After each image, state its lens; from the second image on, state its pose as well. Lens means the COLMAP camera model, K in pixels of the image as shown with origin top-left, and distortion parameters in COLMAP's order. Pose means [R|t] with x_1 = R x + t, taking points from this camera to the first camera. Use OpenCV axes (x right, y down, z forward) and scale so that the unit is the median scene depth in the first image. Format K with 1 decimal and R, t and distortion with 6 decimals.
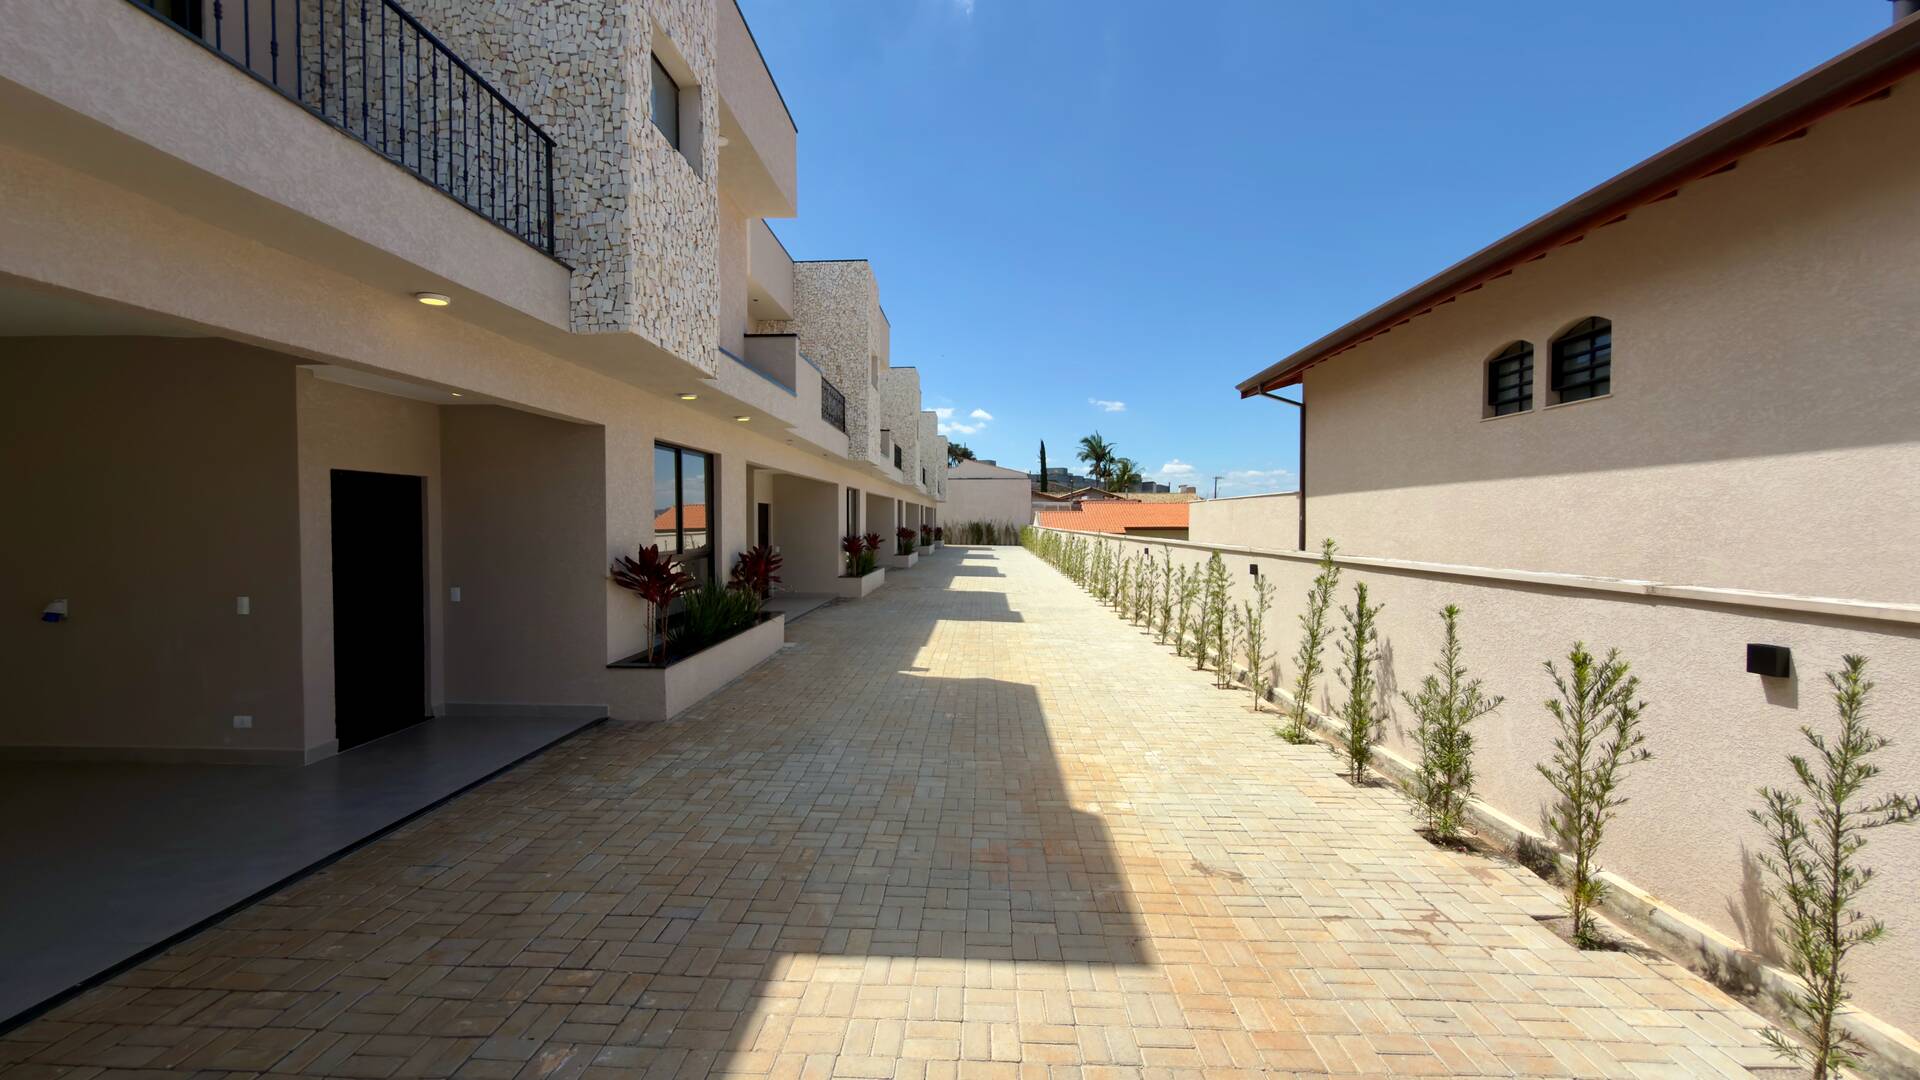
lens RADIAL K [[854.8, 0, 949.6], [0, 854.8, 539.2], [0, 0, 1]] dist [0.001842, 0.000034]
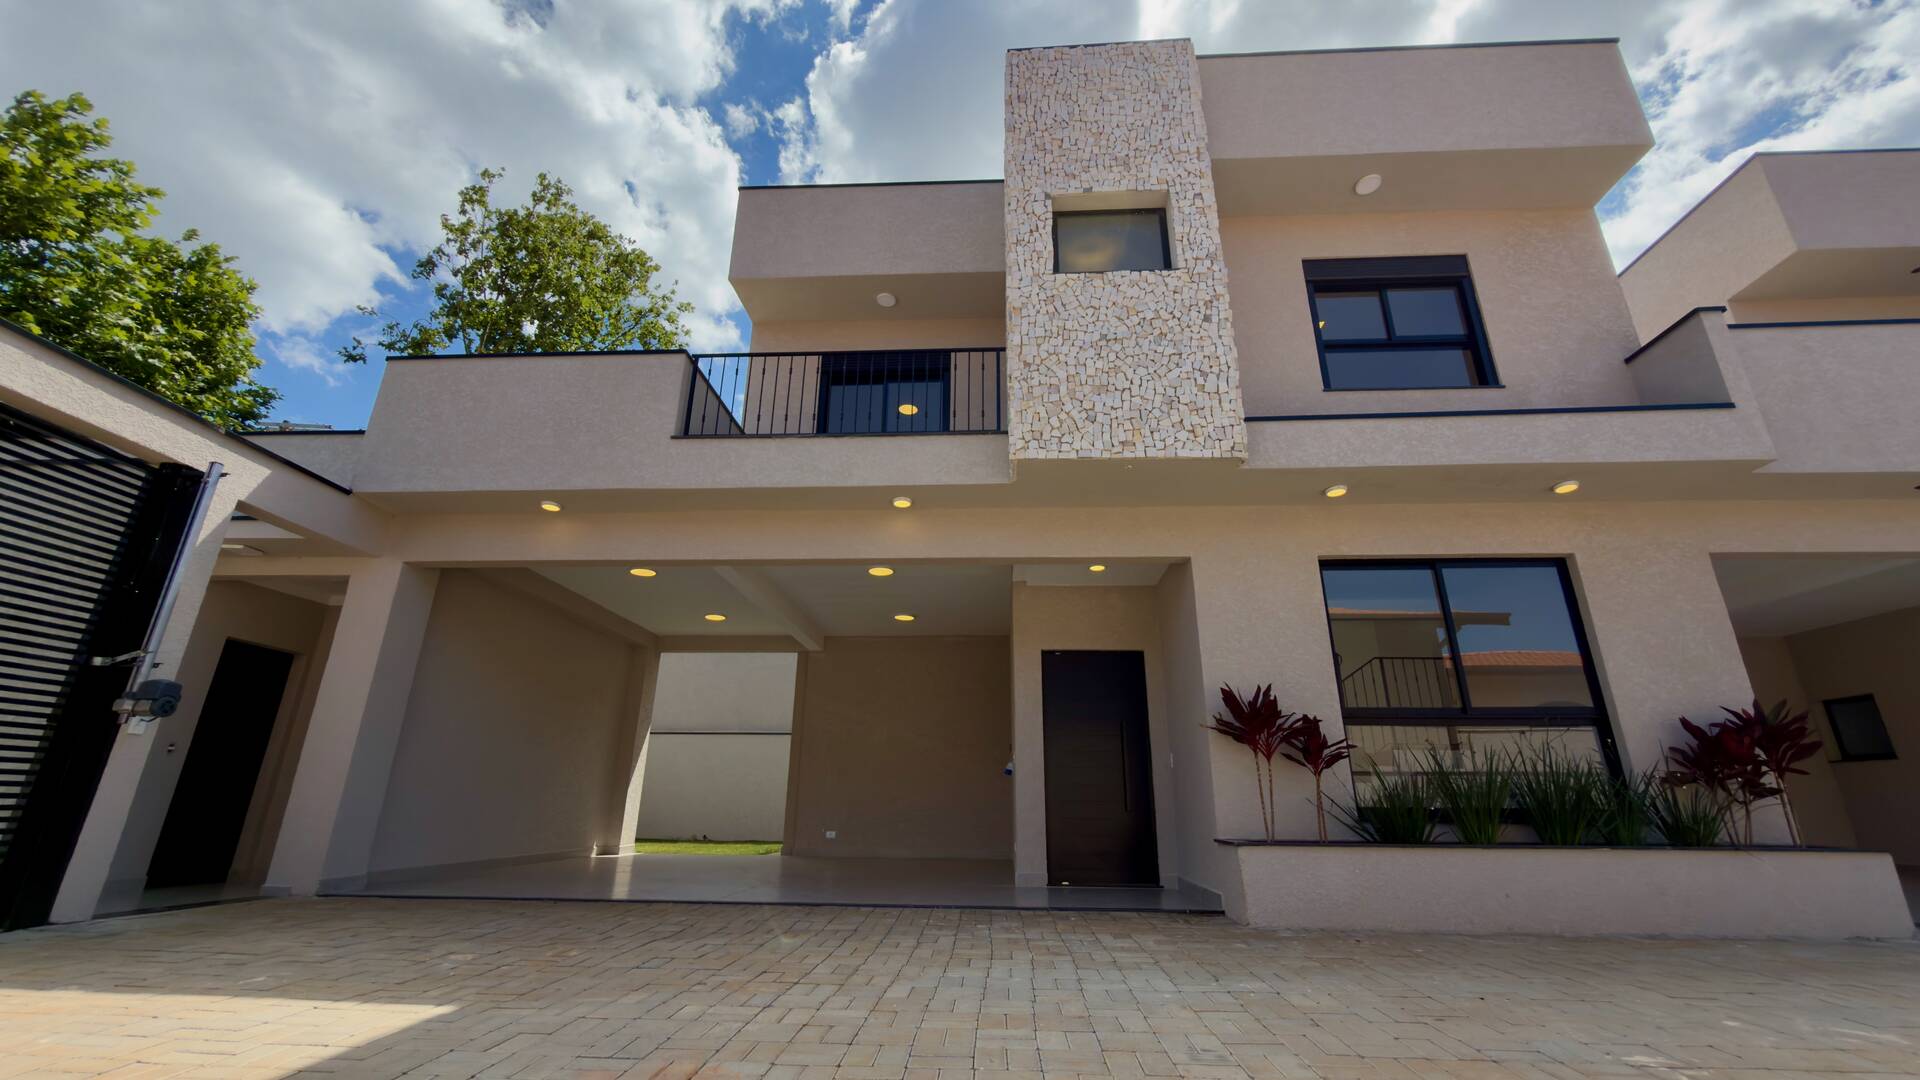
lens RADIAL K [[797.1, 0, 958.0], [0, 797.1, 534.1], [0, 0, 1]] dist [0.000917, 0.000093]
pose [[-0.008251, -0.333025, -0.942882, 0.493491], [-0.029588, 0.942583, -0.332660, 0.161181], [0.999528, 0.025153, -0.017631, 0.889180]]
